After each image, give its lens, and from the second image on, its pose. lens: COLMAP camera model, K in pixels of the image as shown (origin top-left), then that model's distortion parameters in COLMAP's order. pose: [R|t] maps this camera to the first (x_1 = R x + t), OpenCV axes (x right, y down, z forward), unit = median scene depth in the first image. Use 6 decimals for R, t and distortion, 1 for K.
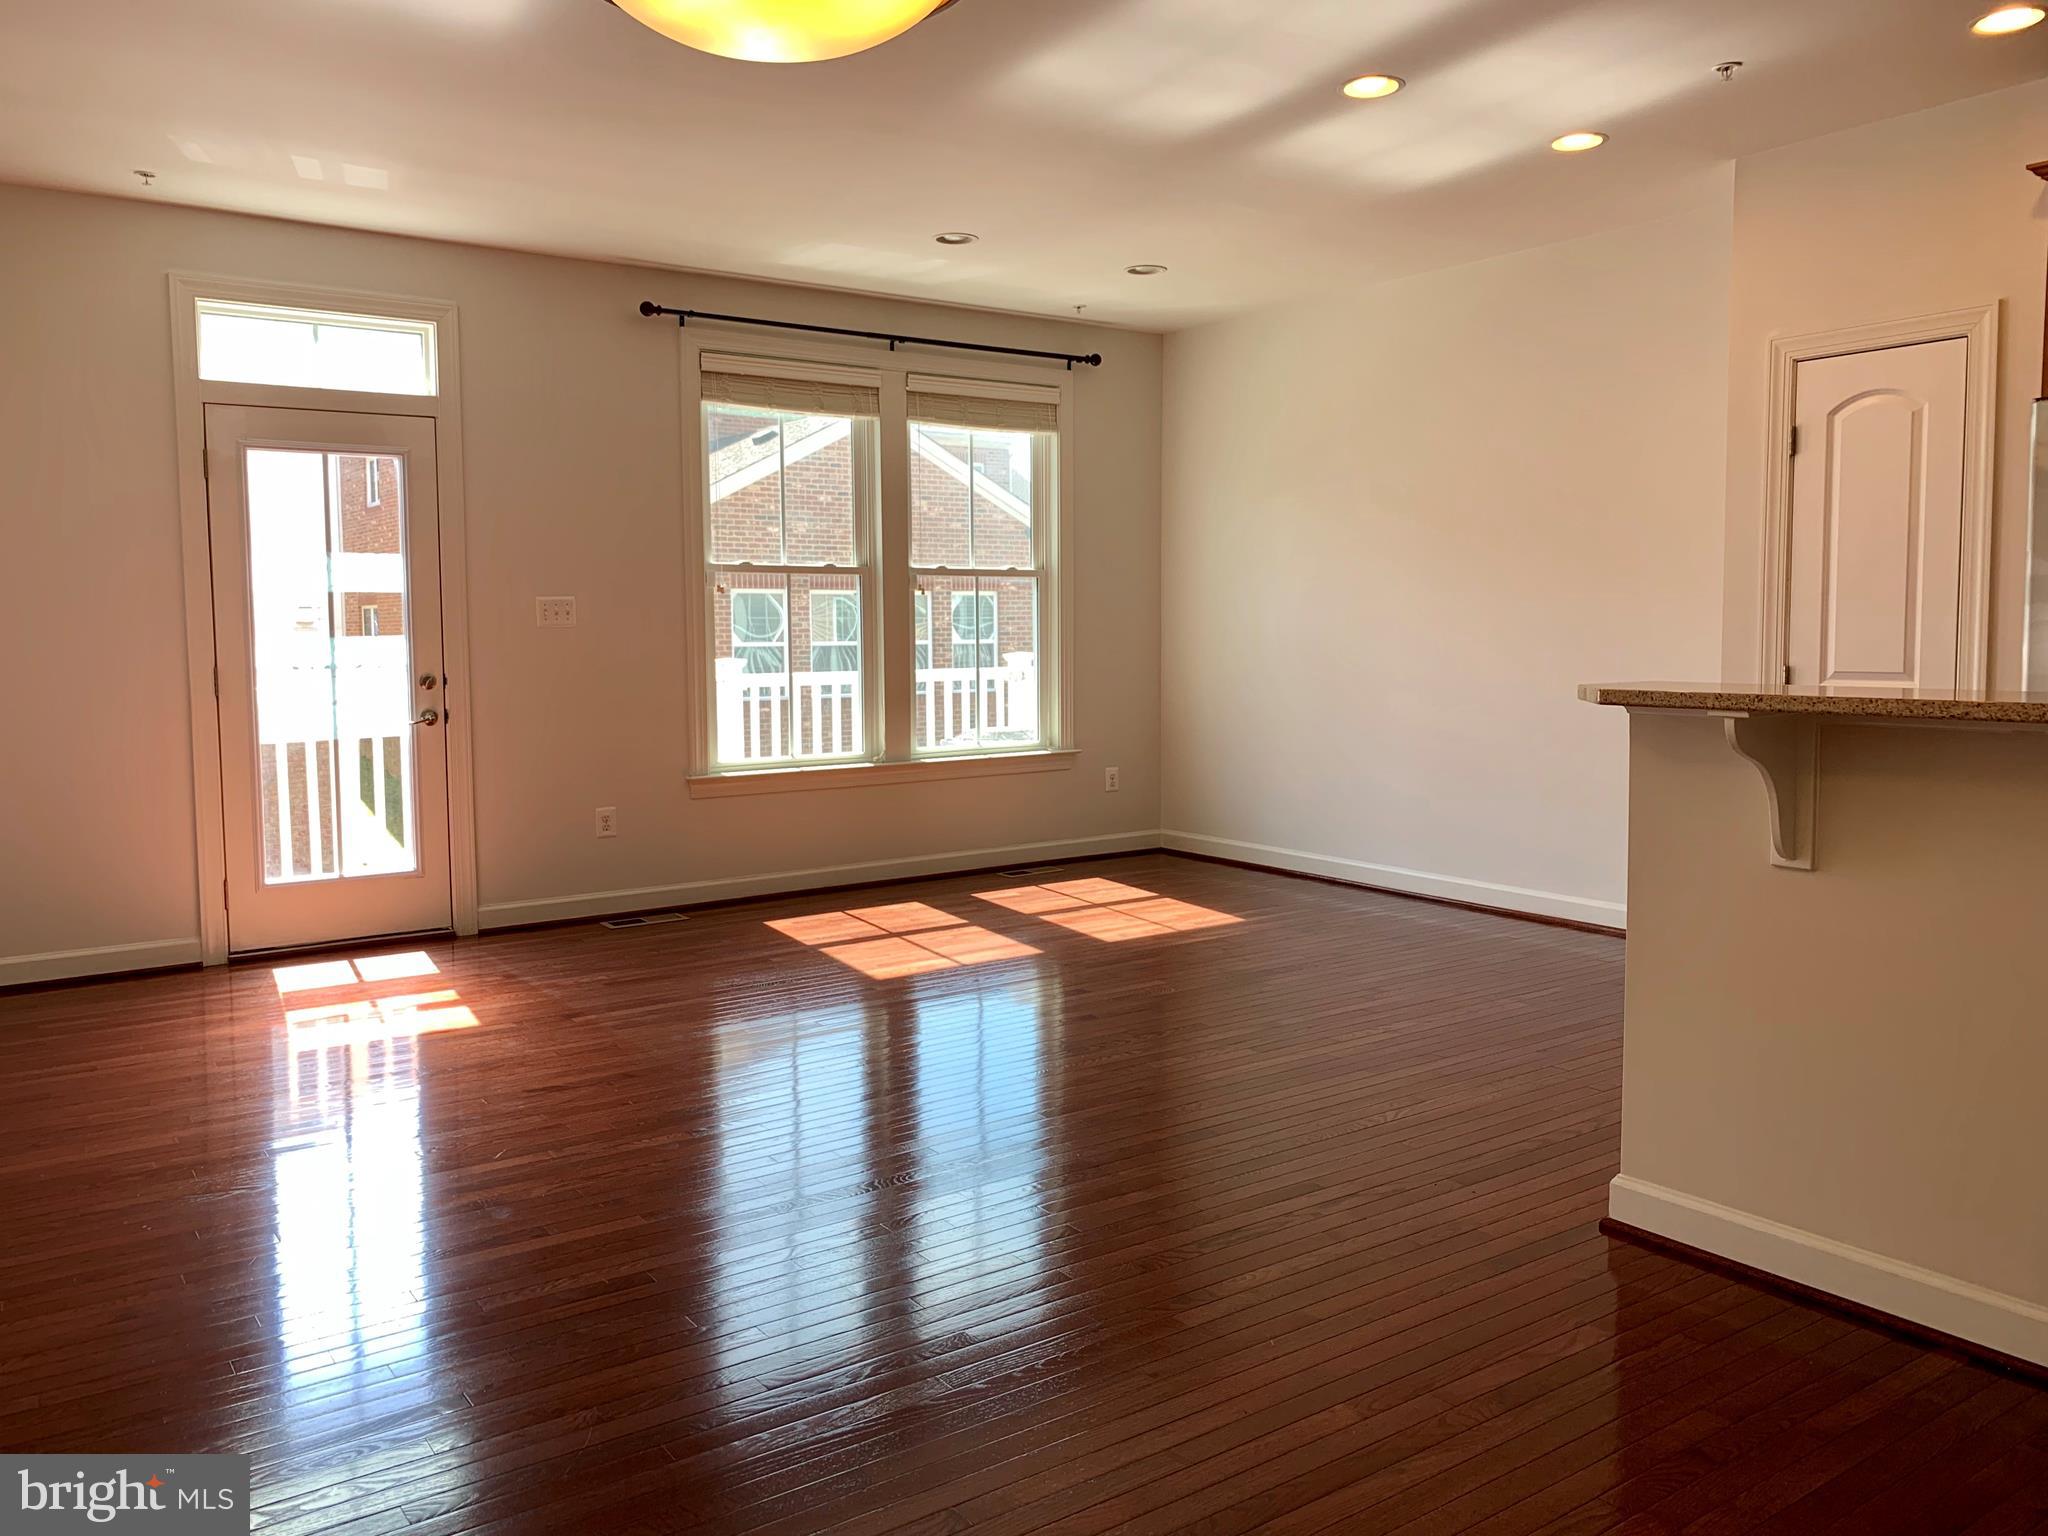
lens RADIAL K [[1569.1, 0, 1038.2], [0, 1569.1, 757.9], [0, 0, 1]] dist [0.057253, -0.092618]
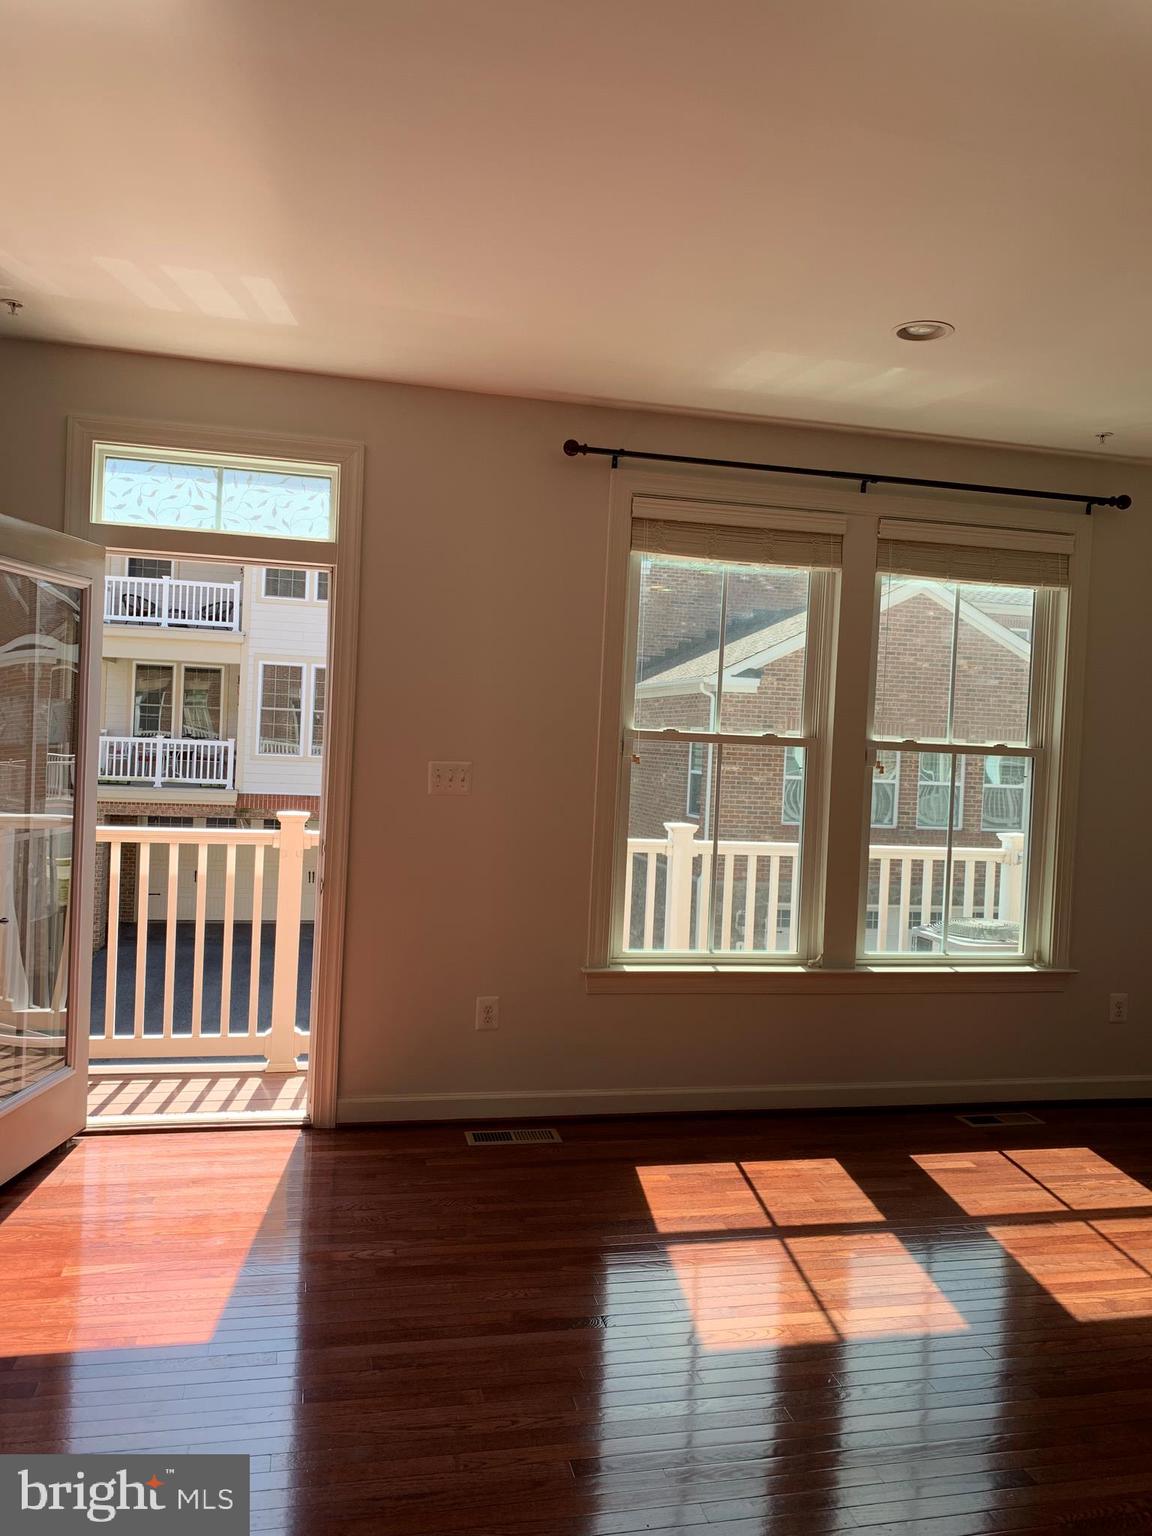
lens RADIAL K [[1176.8, 0, 600.1], [0, 1176.8, 761.8], [0, 0, 1]] dist [0.057253, -0.092618]
pose [[0.924805, 0.055541, -0.376366, 0.026245], [-0.082532, 0.995016, -0.055961, -0.062579], [0.371382, 0.082815, 0.924779, 0.354013]]
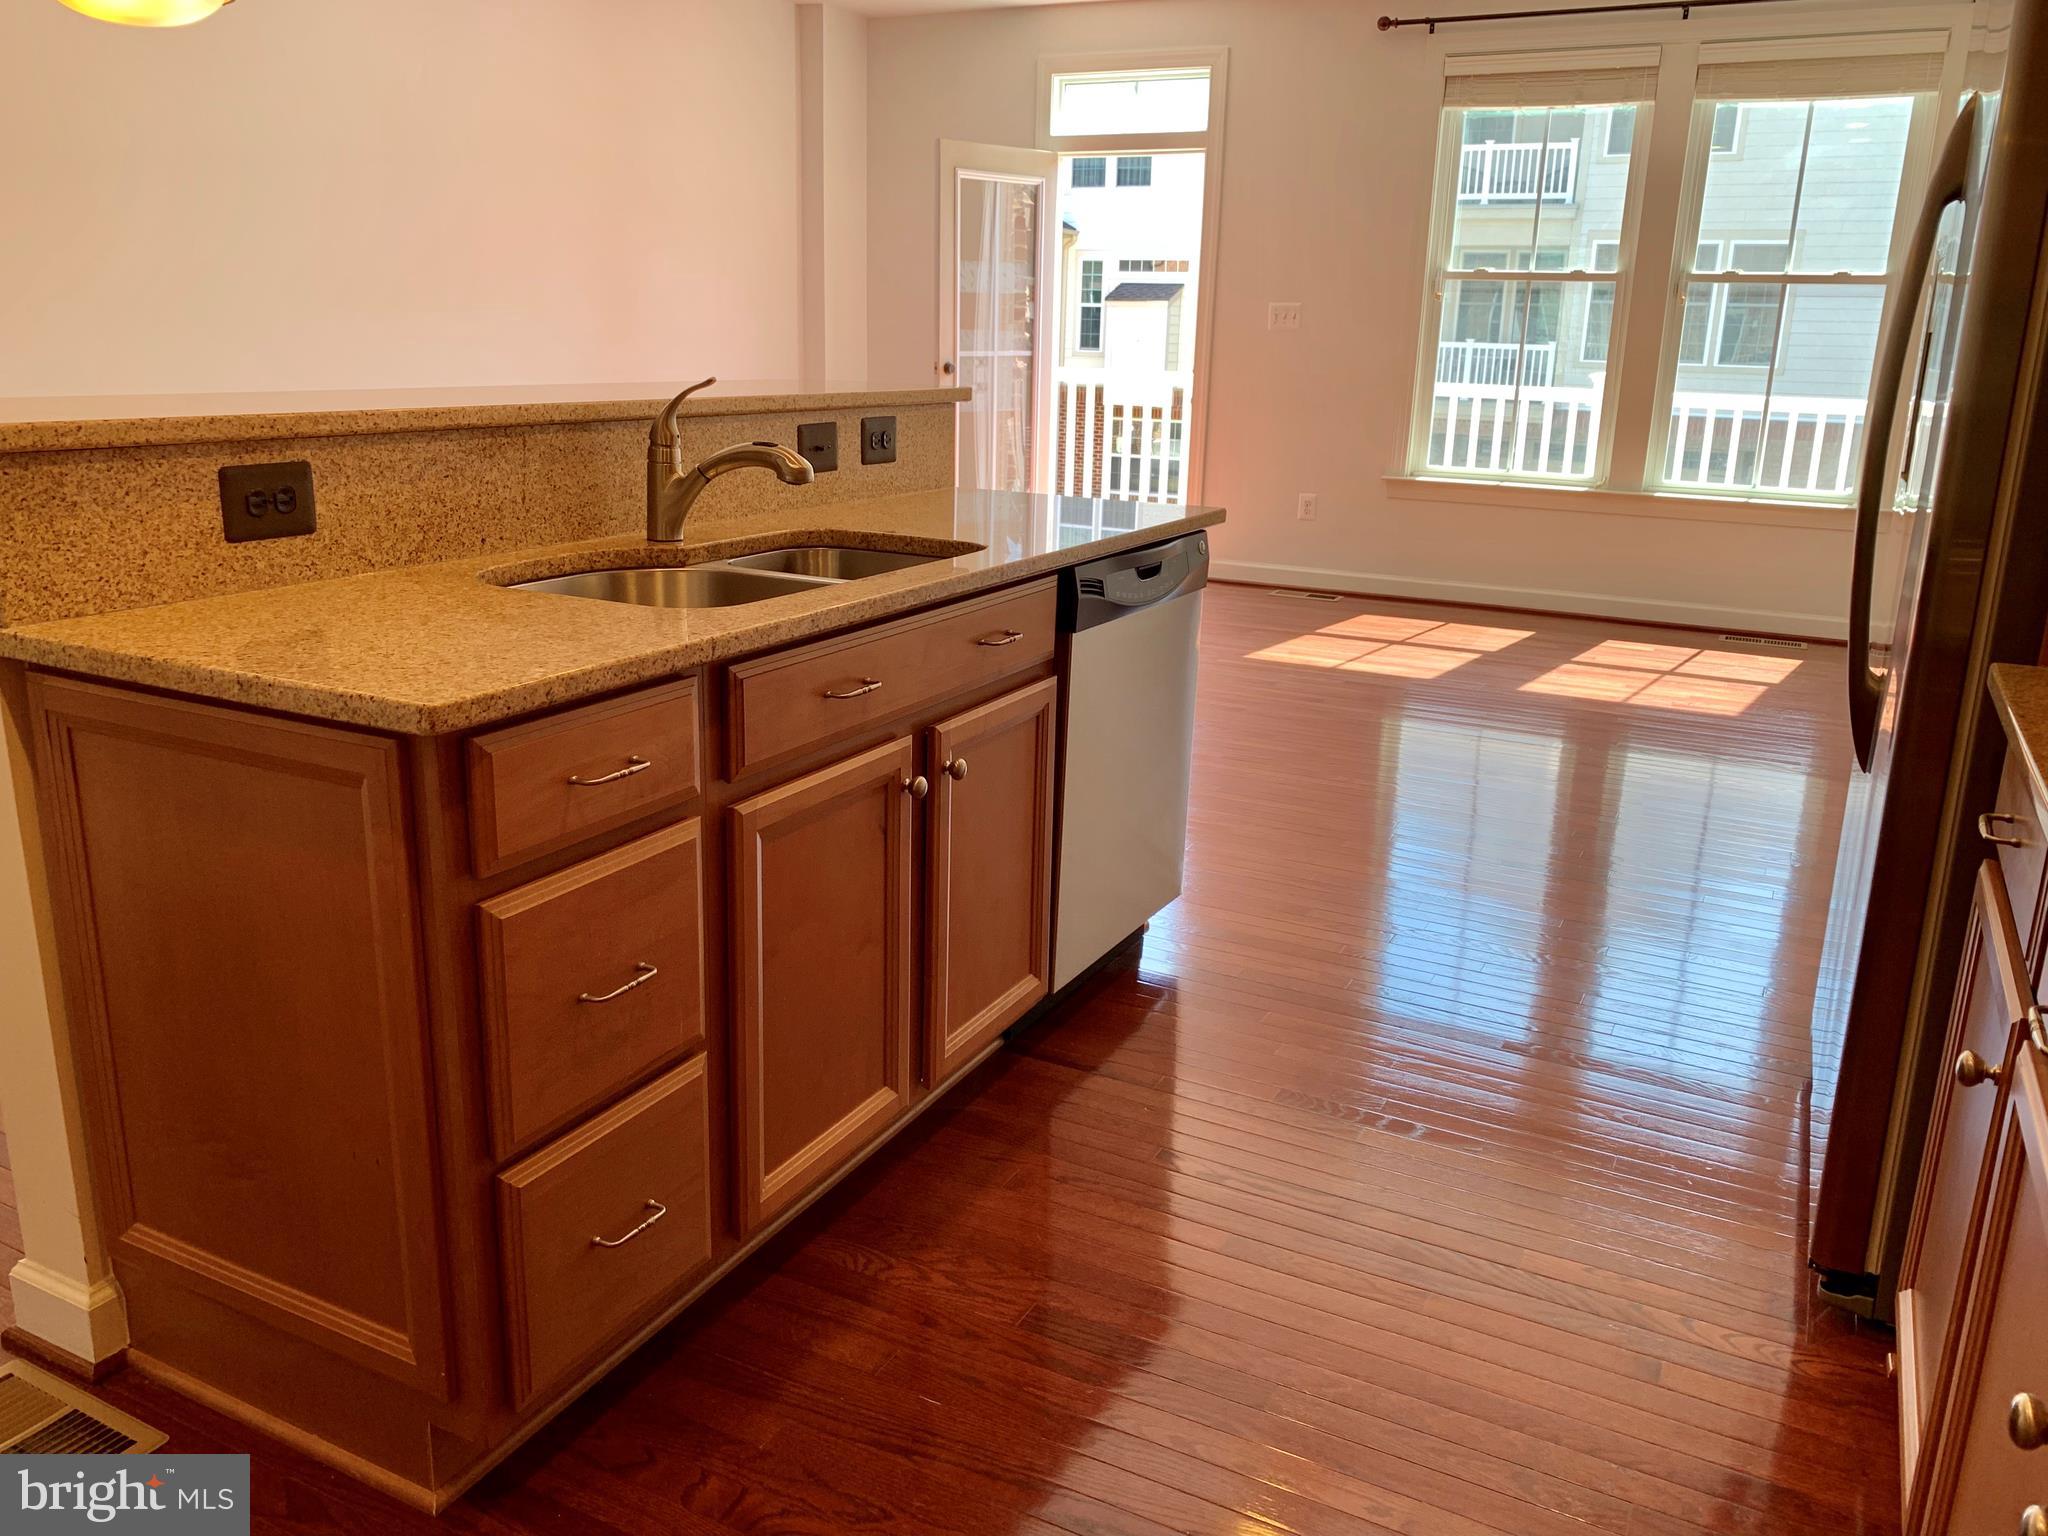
lens RADIAL K [[1569.1, 0, 1016.0], [0, 1569.1, 752.0], [0, 0, 1]] dist [0.057253, -0.092618]
pose [[0.444070, 0.254749, -0.859014, 0.602162], [-0.106600, 0.966941, 0.231649, -0.027056], [0.889628, -0.011297, 0.456546, 0.254616]]
